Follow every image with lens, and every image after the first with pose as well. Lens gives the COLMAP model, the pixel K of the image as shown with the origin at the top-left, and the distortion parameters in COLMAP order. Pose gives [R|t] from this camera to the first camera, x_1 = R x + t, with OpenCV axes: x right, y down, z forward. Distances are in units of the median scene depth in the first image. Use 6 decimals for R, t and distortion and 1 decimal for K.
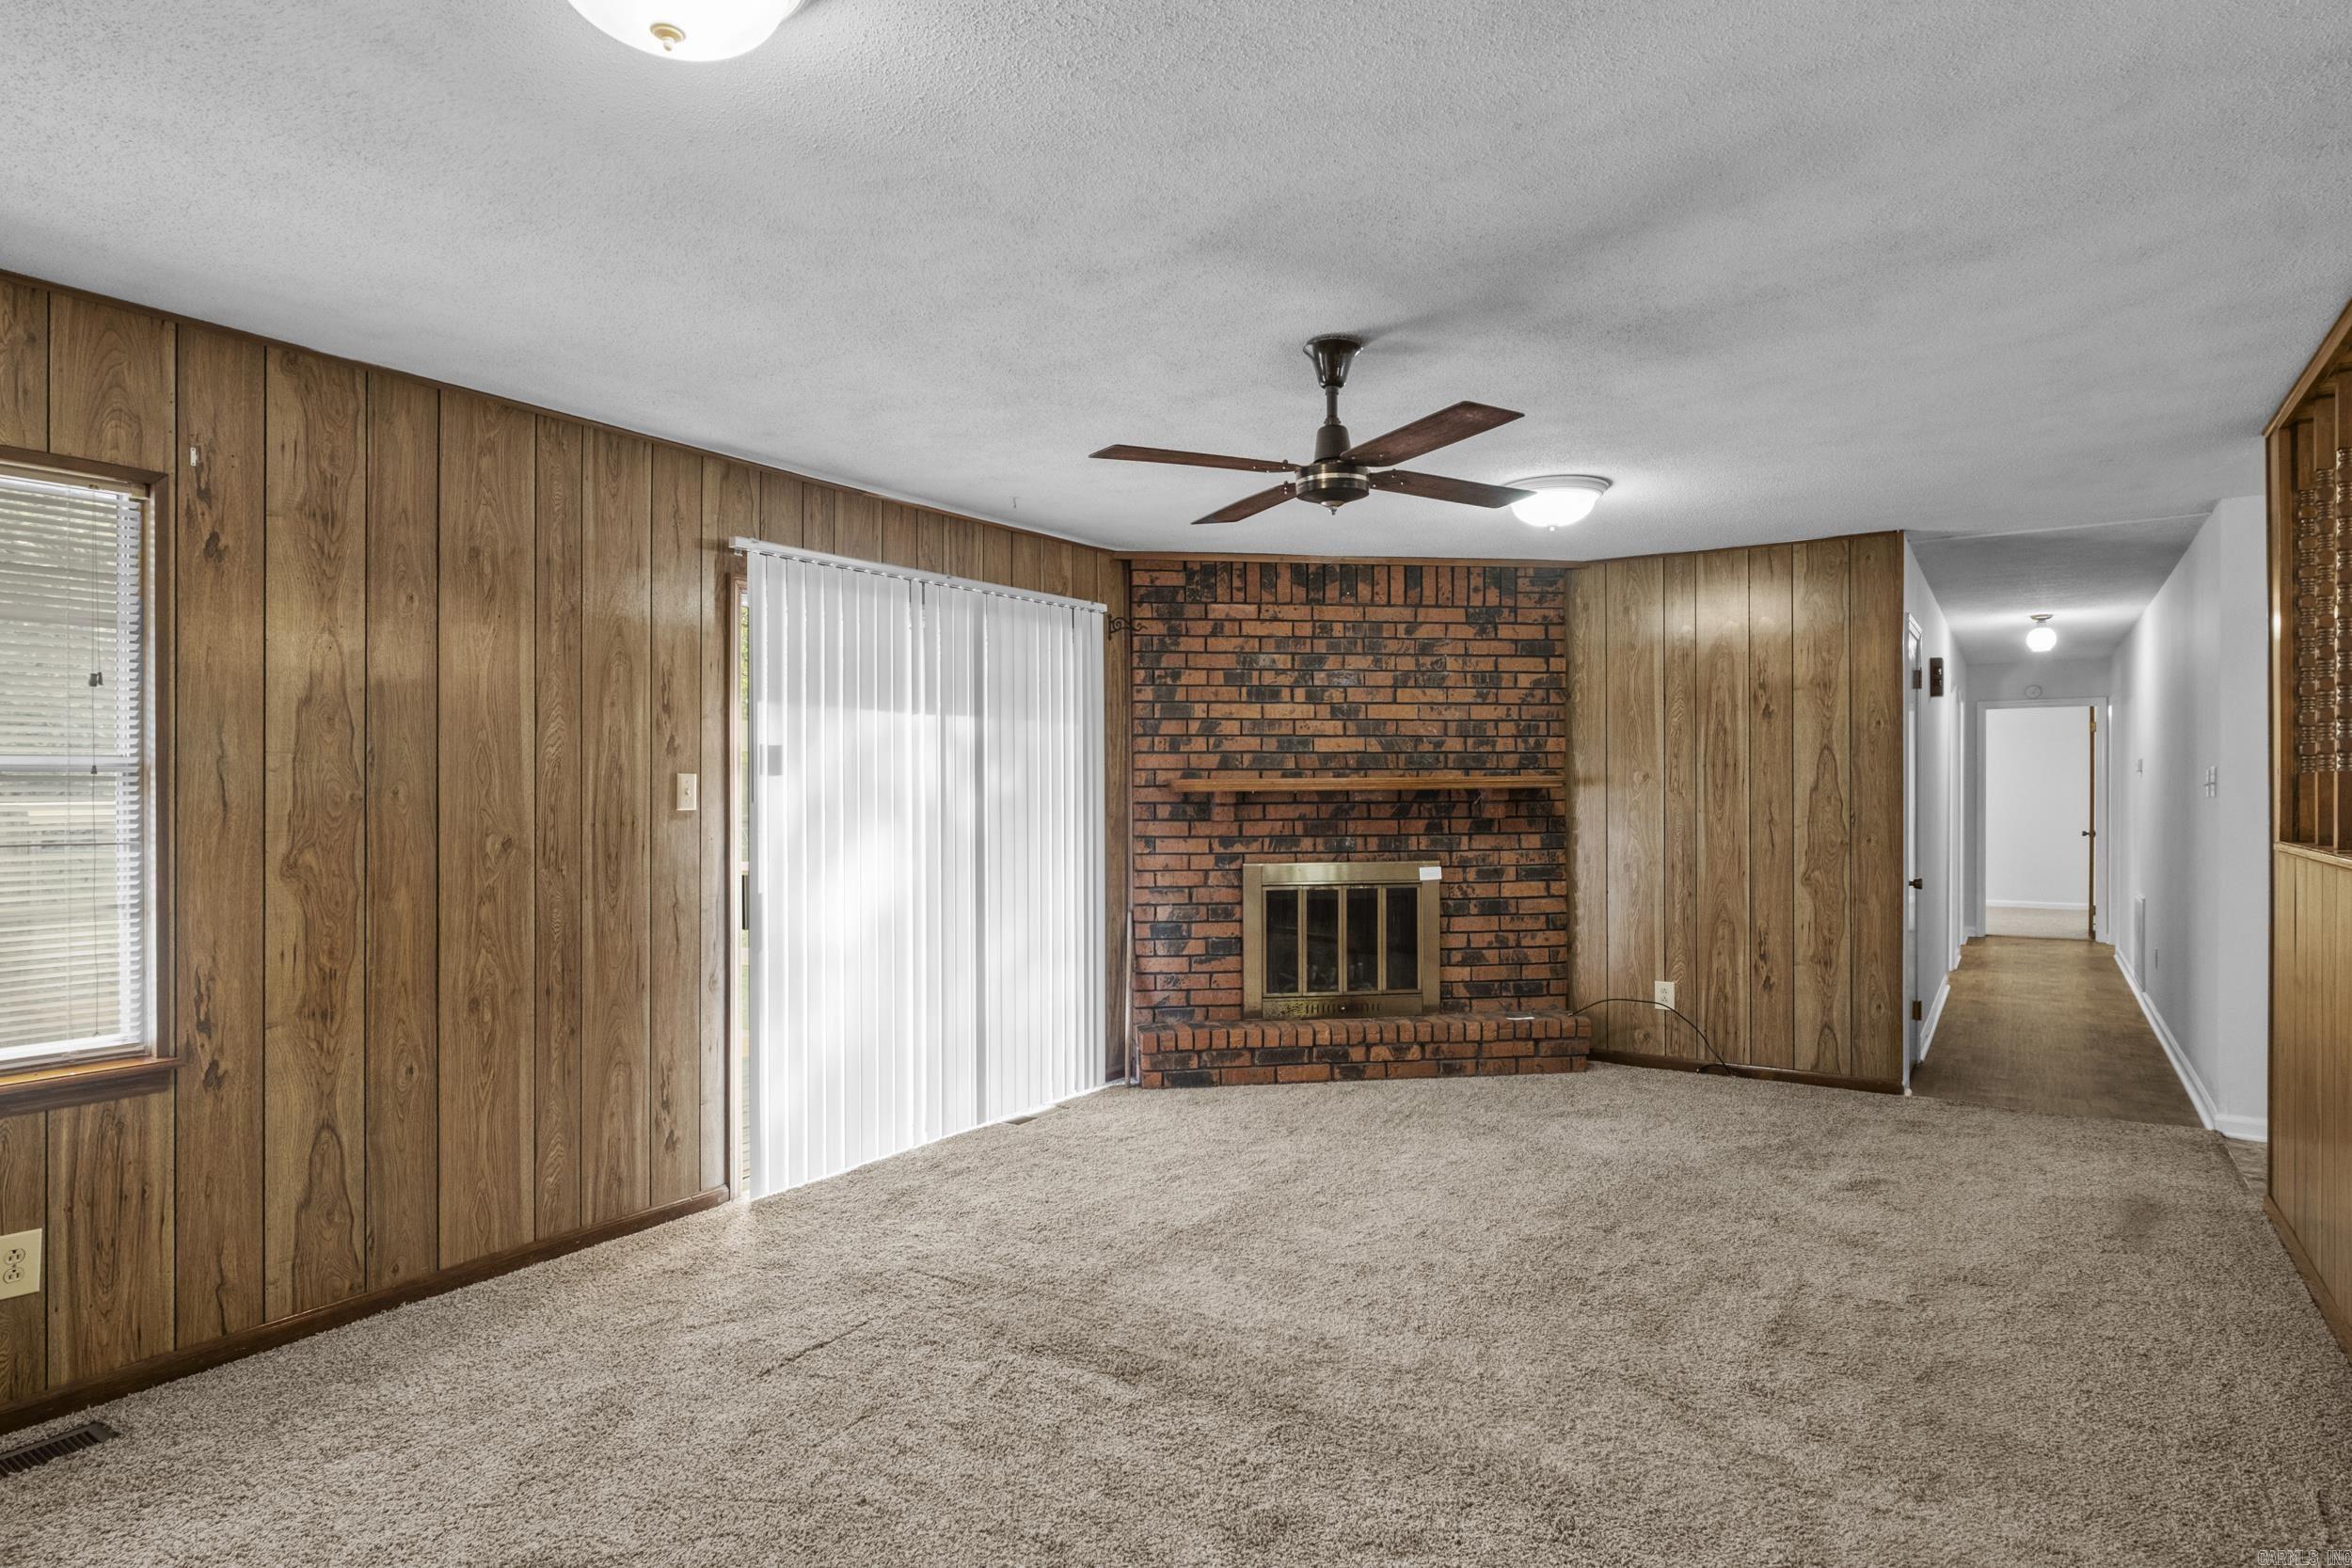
lens RADIAL K [[1281.6, 0, 1163.4], [0, 1281.6, 780.6], [0, 0, 1]] dist [-0.016694, 0.002070]
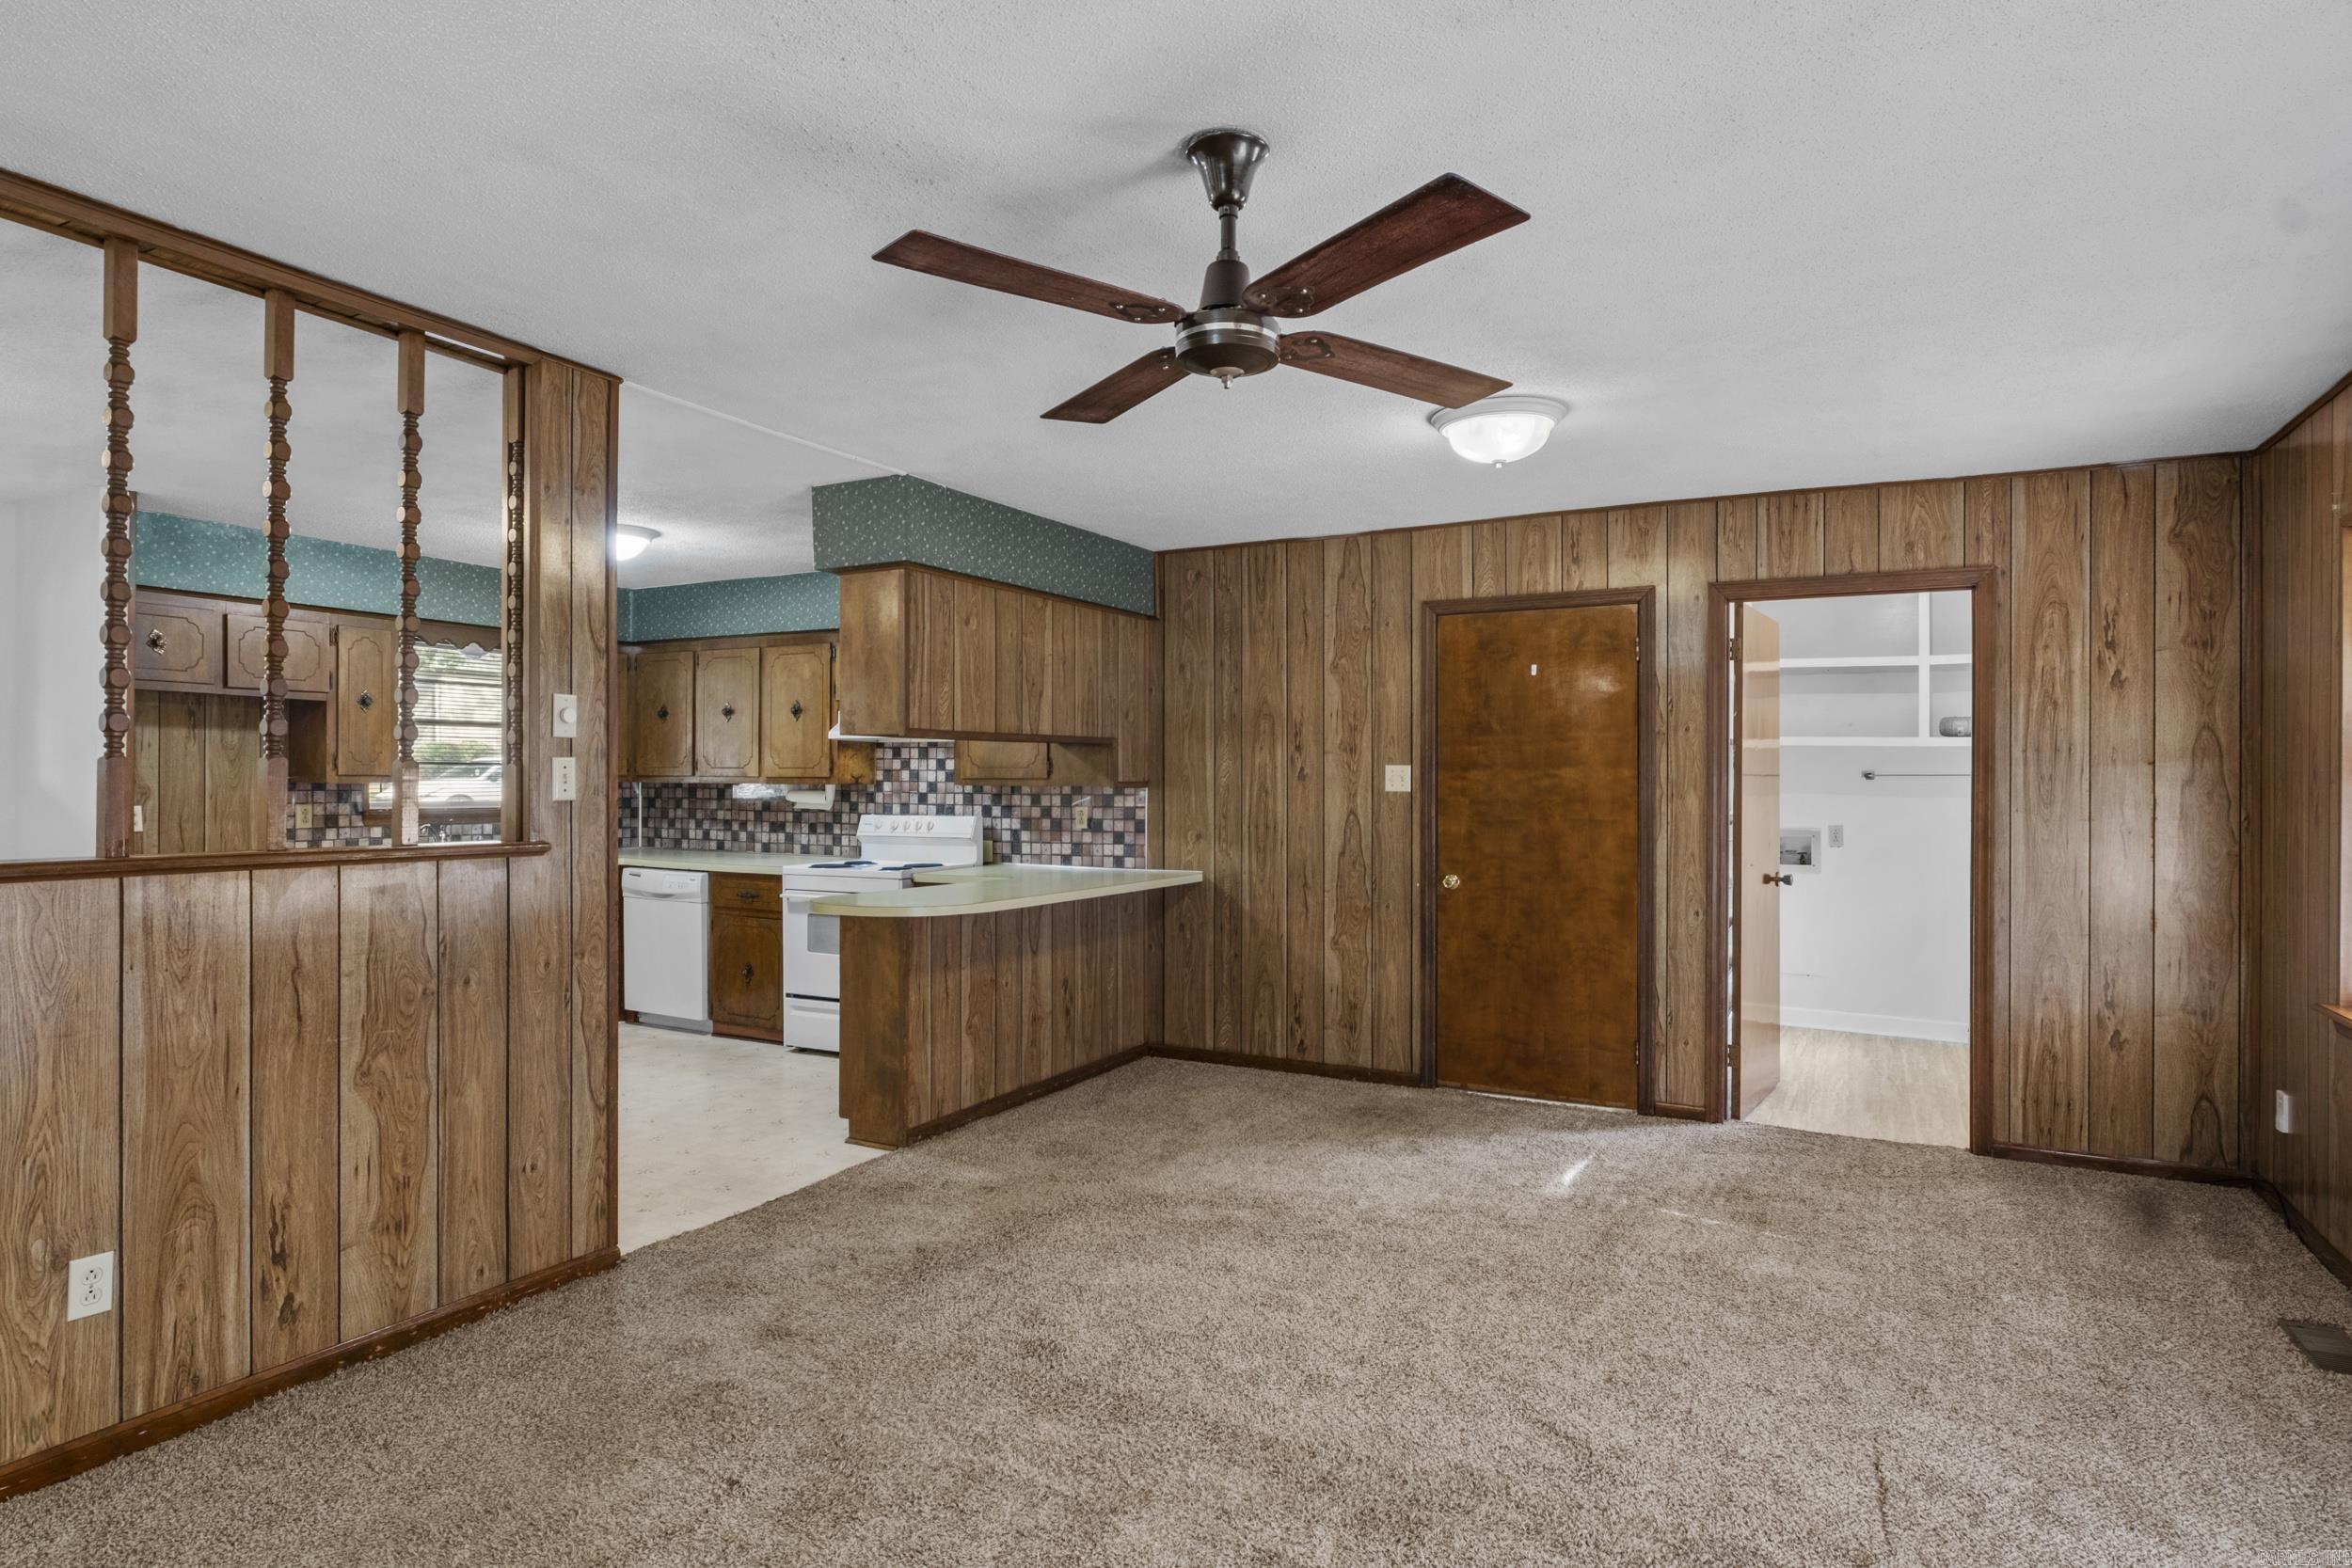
lens RADIAL K [[1281.6, 0, 1163.4], [0, 1281.6, 780.6], [0, 0, 1]] dist [-0.016694, 0.002070]
pose [[-0.995436, -0.000131, -0.095431, 0.119677], [0.000449, 0.999982, -0.006061, 0.006072], [0.095430, -0.006076, -0.995418, 0.878763]]
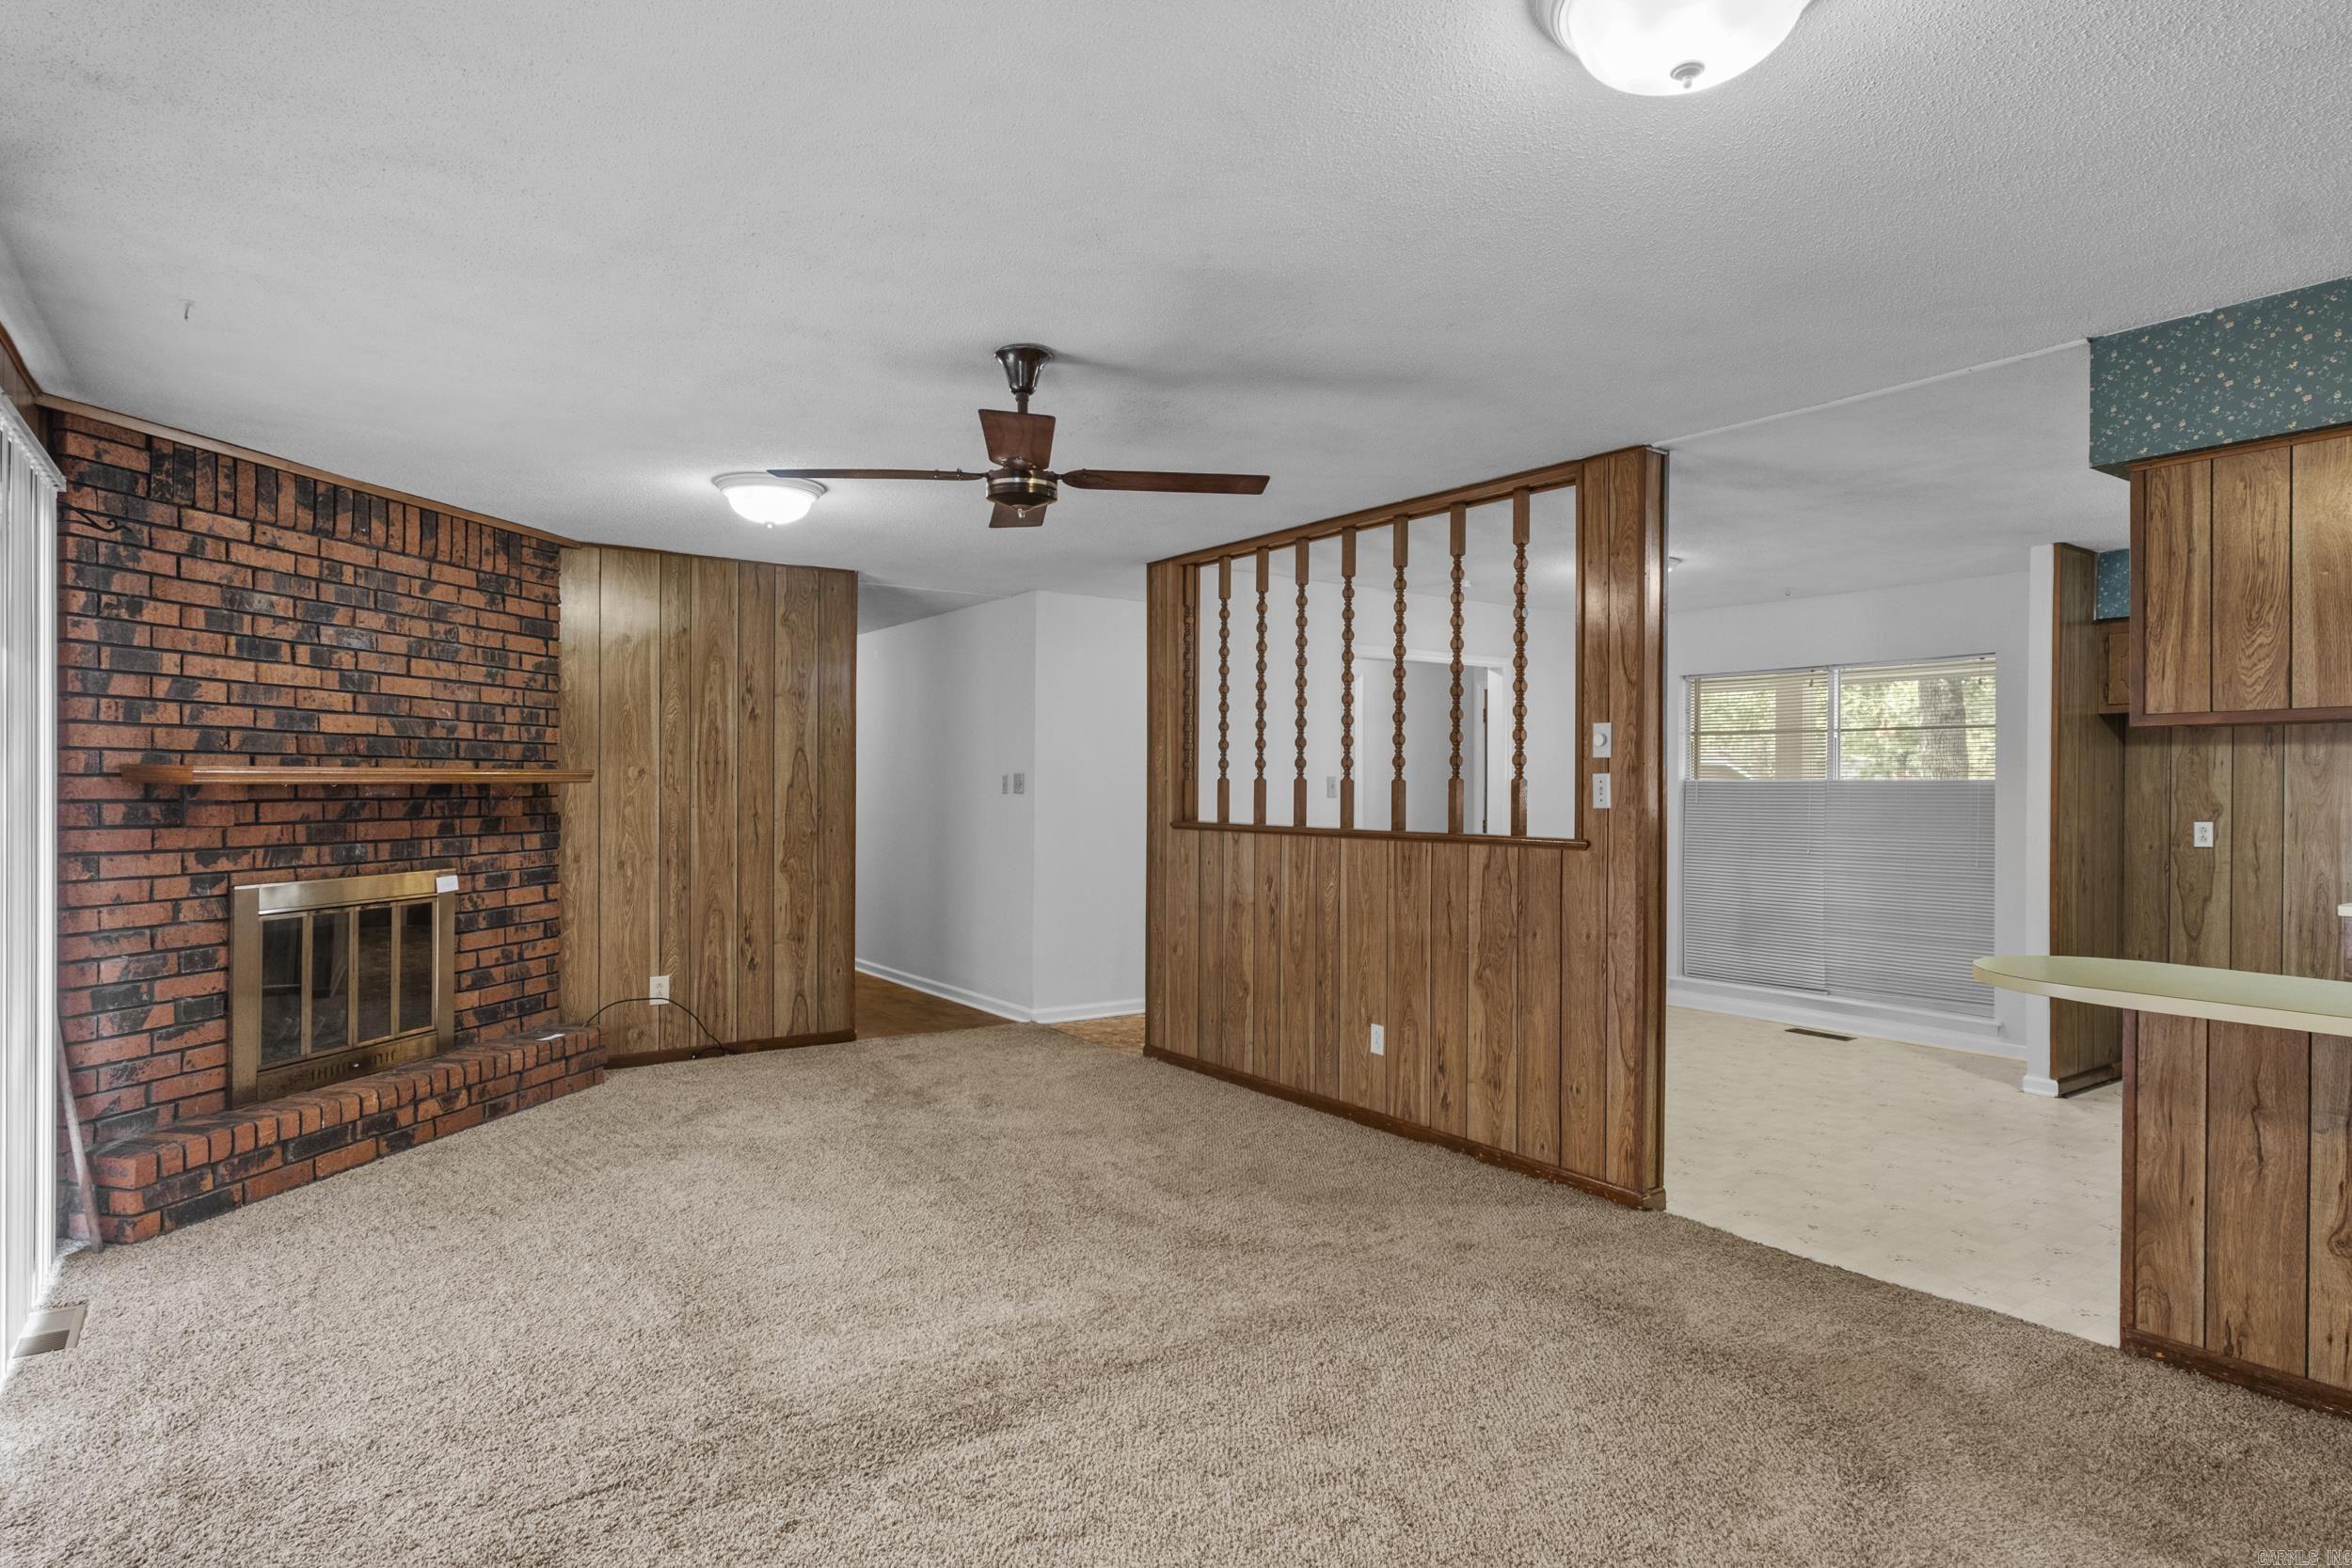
lens RADIAL K [[1281.6, 0, 1163.4], [0, 1281.6, 780.6], [0, 0, 1]] dist [-0.016694, 0.002070]
pose [[0.355089, 0.010092, 0.934778, -0.409385], [-0.013885, 0.999888, -0.005521, 0.003315], [-0.934729, -0.011019, 0.355190, 0.274824]]
